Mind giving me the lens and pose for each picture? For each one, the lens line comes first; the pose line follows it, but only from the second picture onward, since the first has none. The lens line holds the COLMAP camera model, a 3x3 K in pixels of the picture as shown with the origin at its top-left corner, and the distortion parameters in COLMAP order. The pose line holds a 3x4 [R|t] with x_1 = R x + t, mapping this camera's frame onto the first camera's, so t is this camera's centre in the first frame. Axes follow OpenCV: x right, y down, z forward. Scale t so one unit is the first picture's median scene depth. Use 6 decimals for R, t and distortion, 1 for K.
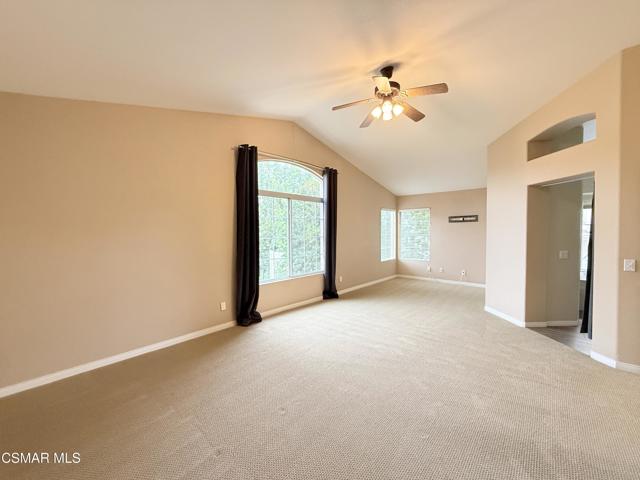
lens RADIAL K [[255.6, 0, 320.9], [0, 255.6, 239.2], [0, 0, 1]] dist [-0.004149, 0.000054]
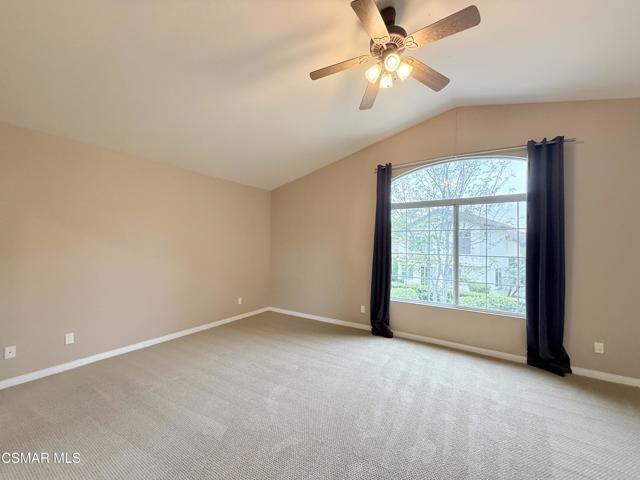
lens RADIAL K [[255.6, 0, 321.0], [0, 255.6, 239.5], [0, 0, 1]] dist [-0.004149, 0.000054]
pose [[0.149866, -0.021077, -0.988482, 0.699570], [-0.049694, 0.998349, -0.028822, -0.012374], [0.987457, 0.053441, 0.148571, 0.576883]]
